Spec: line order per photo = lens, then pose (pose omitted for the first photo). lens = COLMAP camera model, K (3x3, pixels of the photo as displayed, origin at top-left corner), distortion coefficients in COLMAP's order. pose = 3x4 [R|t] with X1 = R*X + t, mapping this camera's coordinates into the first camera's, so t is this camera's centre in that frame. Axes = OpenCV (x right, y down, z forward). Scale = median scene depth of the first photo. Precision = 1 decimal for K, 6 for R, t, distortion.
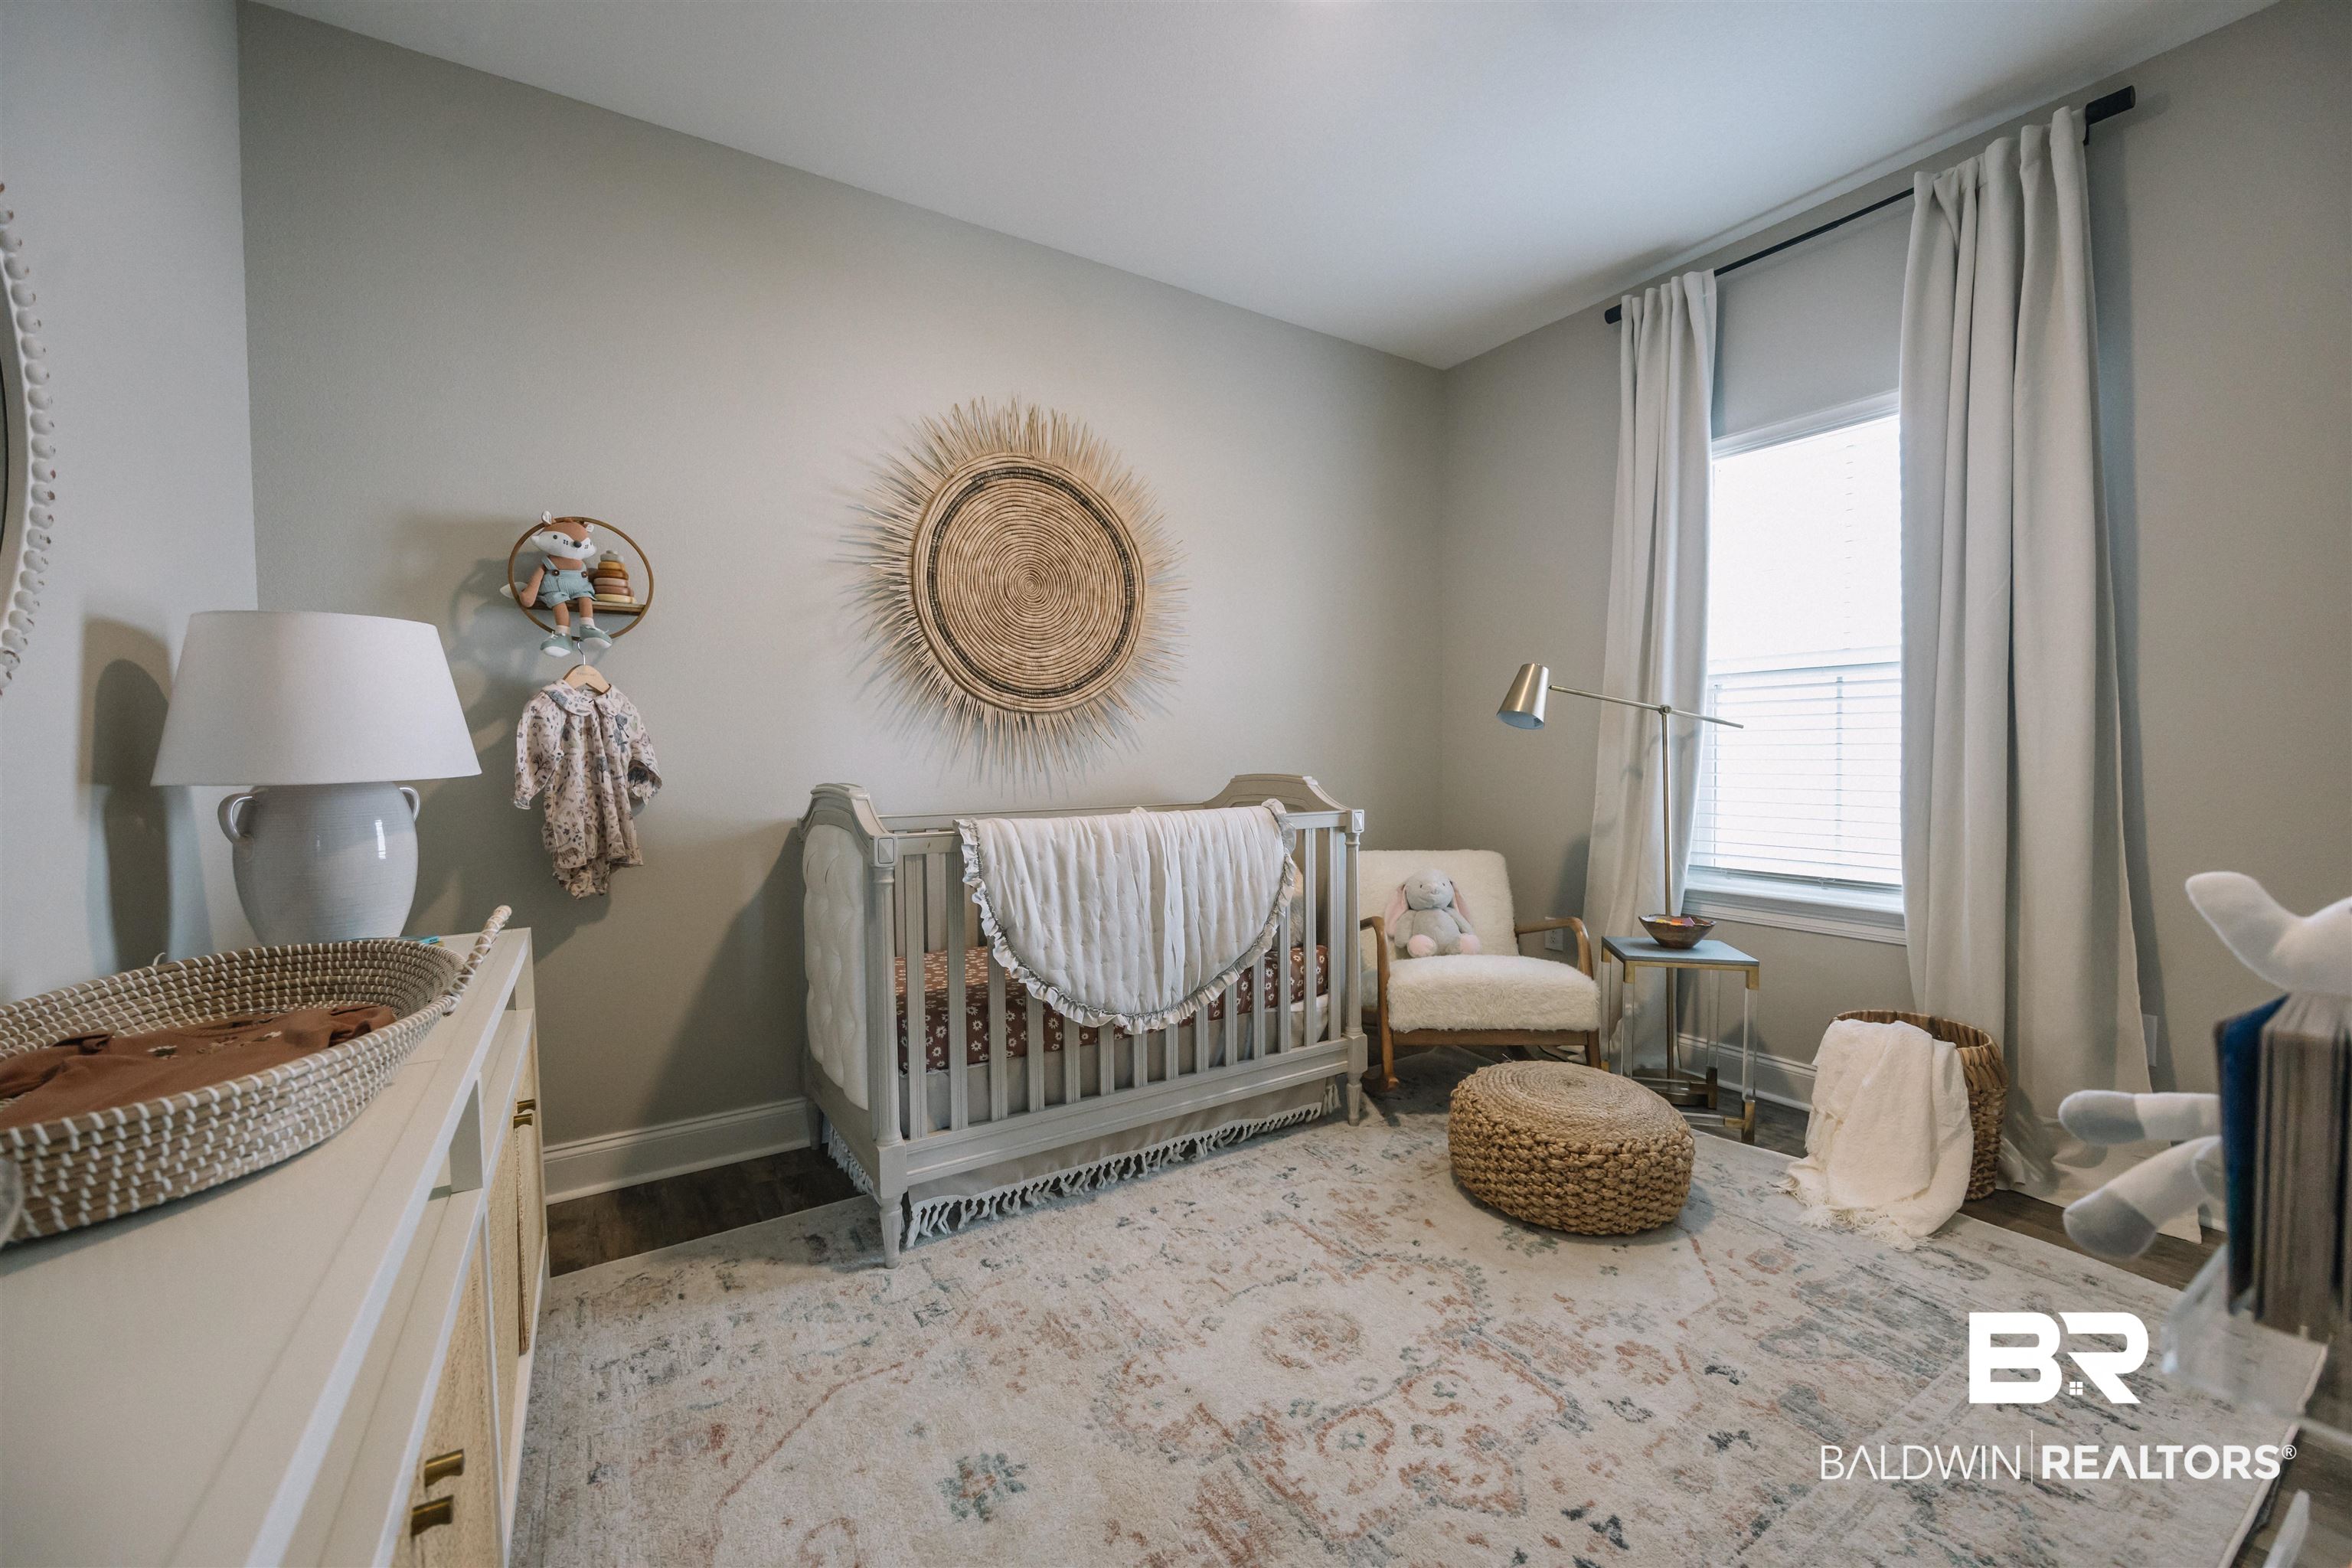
lens RADIAL K [[940.2, 0, 1205.8], [0, 940.2, 781.1], [0, 0, 1]] dist [-0.002080, 0.000002]
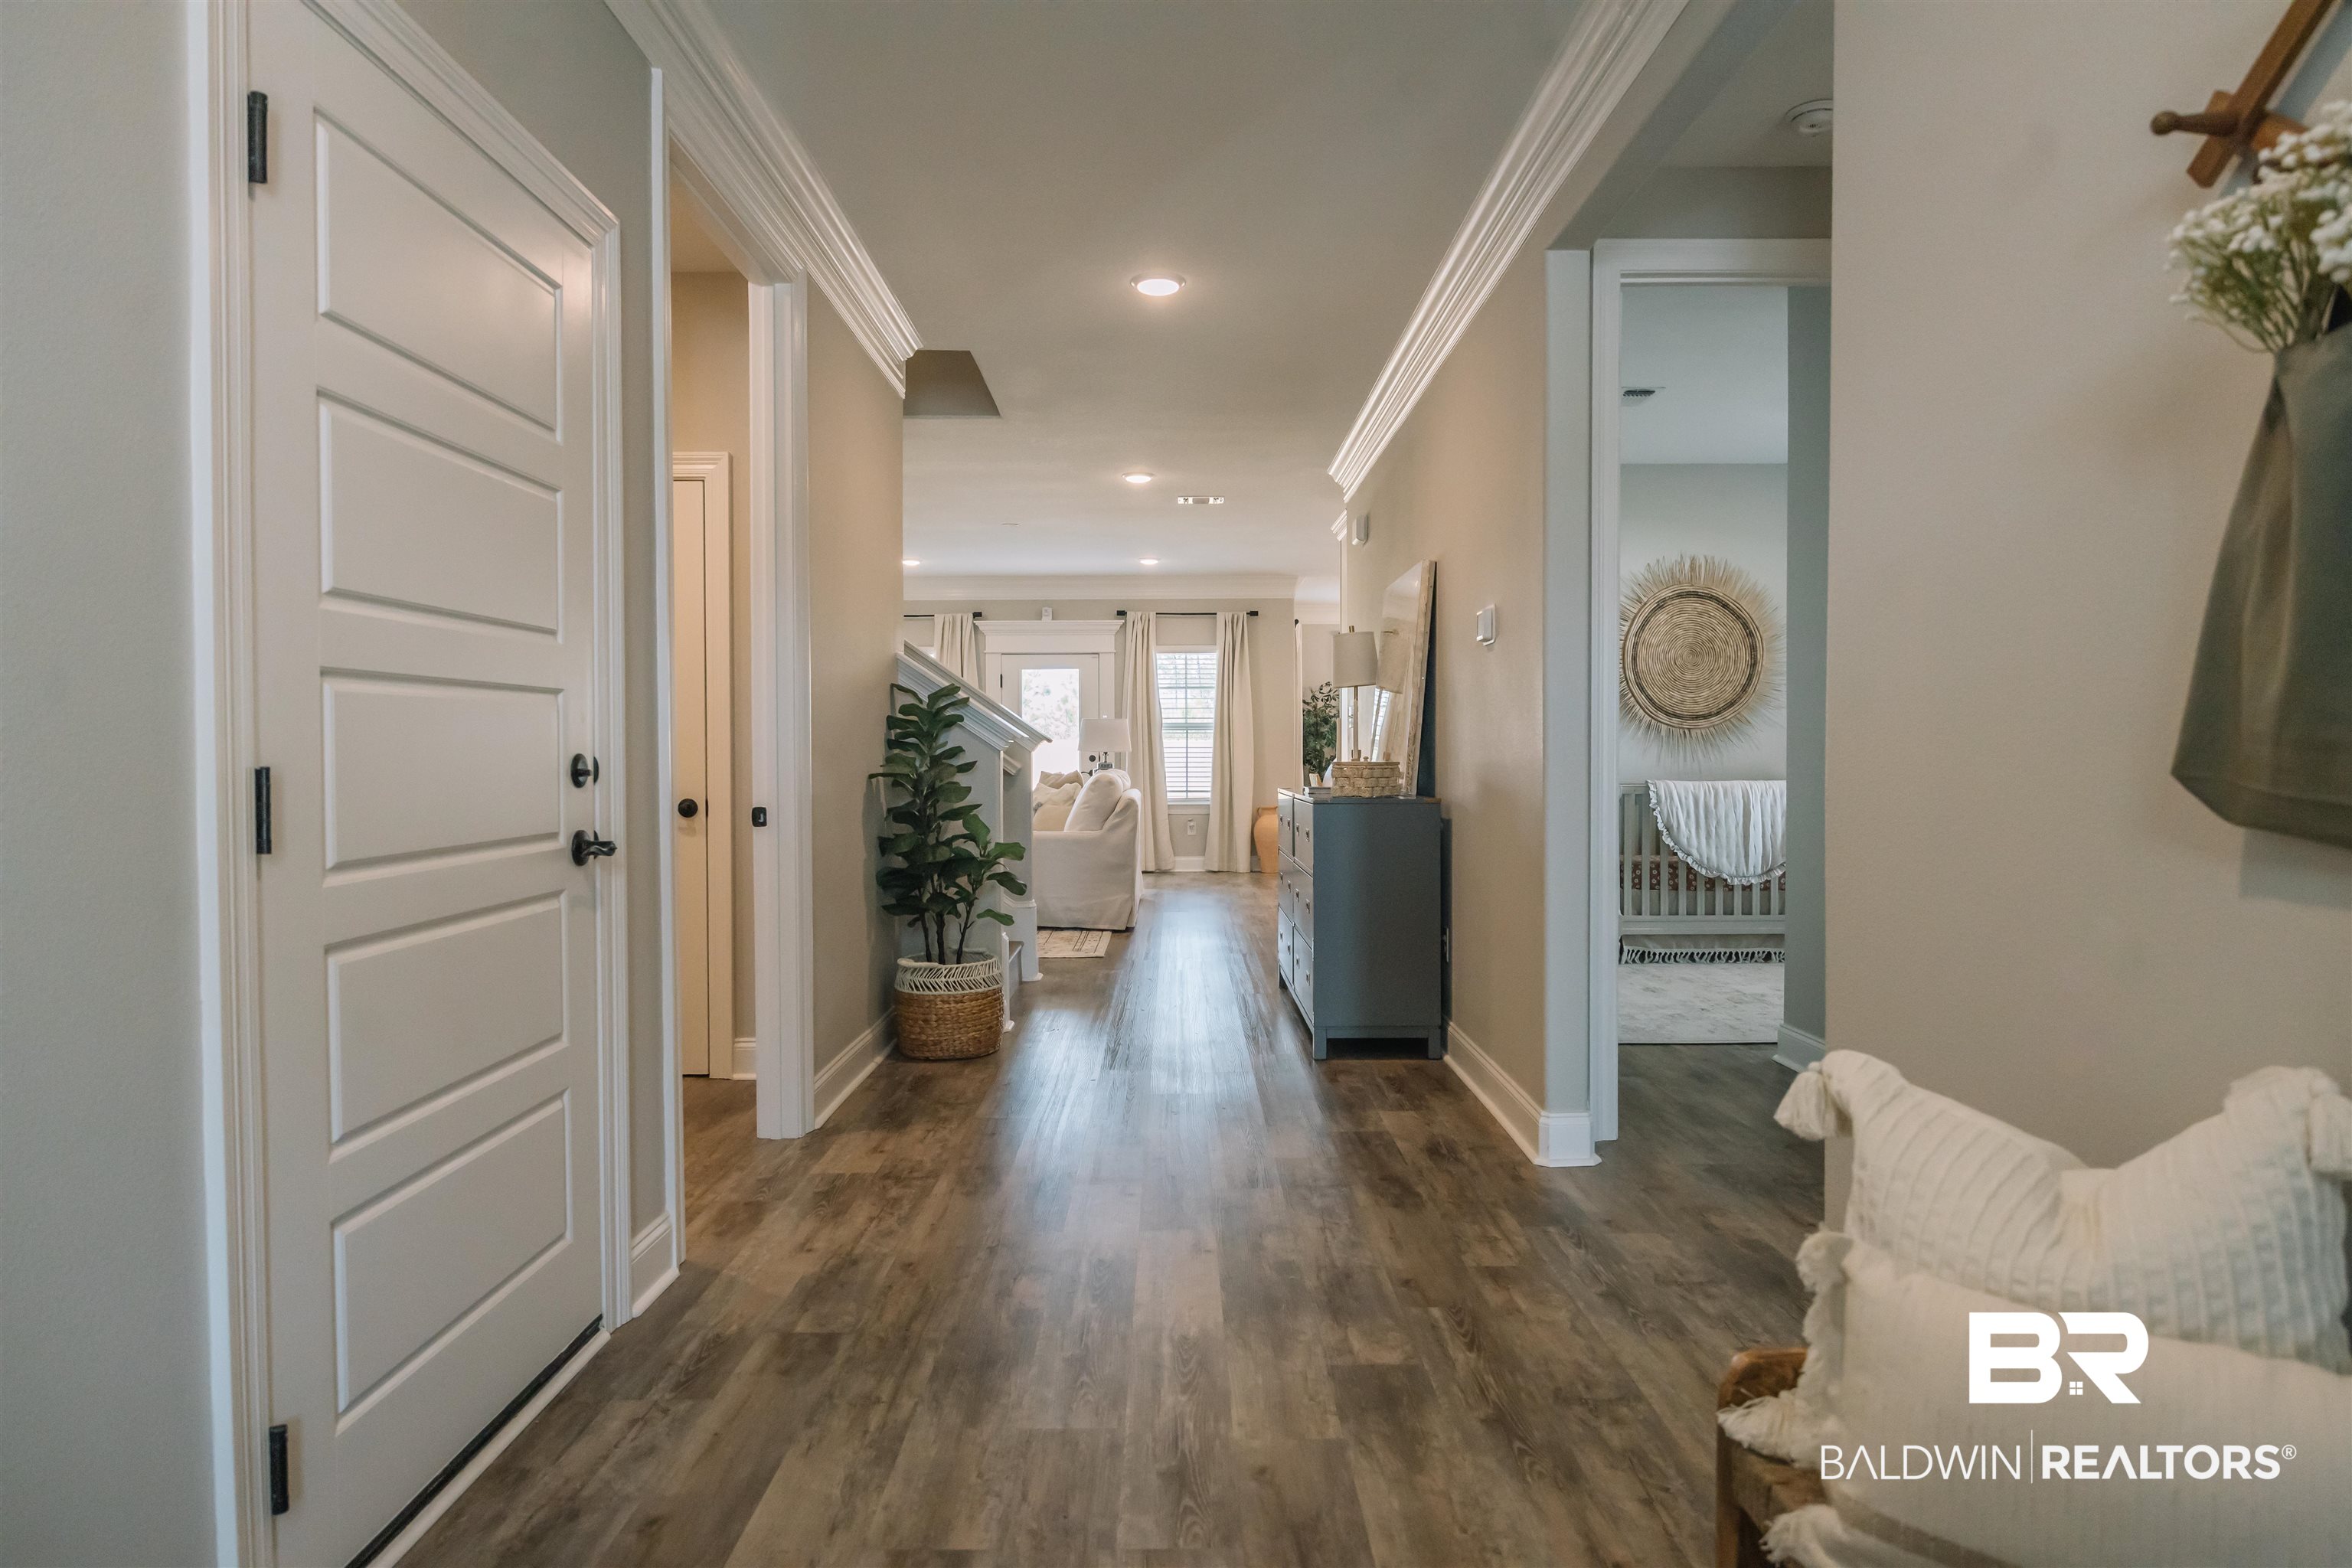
lens RADIAL K [[1182.2, 0, 1170.3], [0, 1182.2, 781.8], [0, 0, 1]] dist [-0.013693, 0.000613]
pose [[0.808002, 0.016977, -0.588936, 0.375817], [-0.017792, 0.999832, 0.004410, 0.040281], [0.588912, 0.006915, 0.808168, -1.542665]]
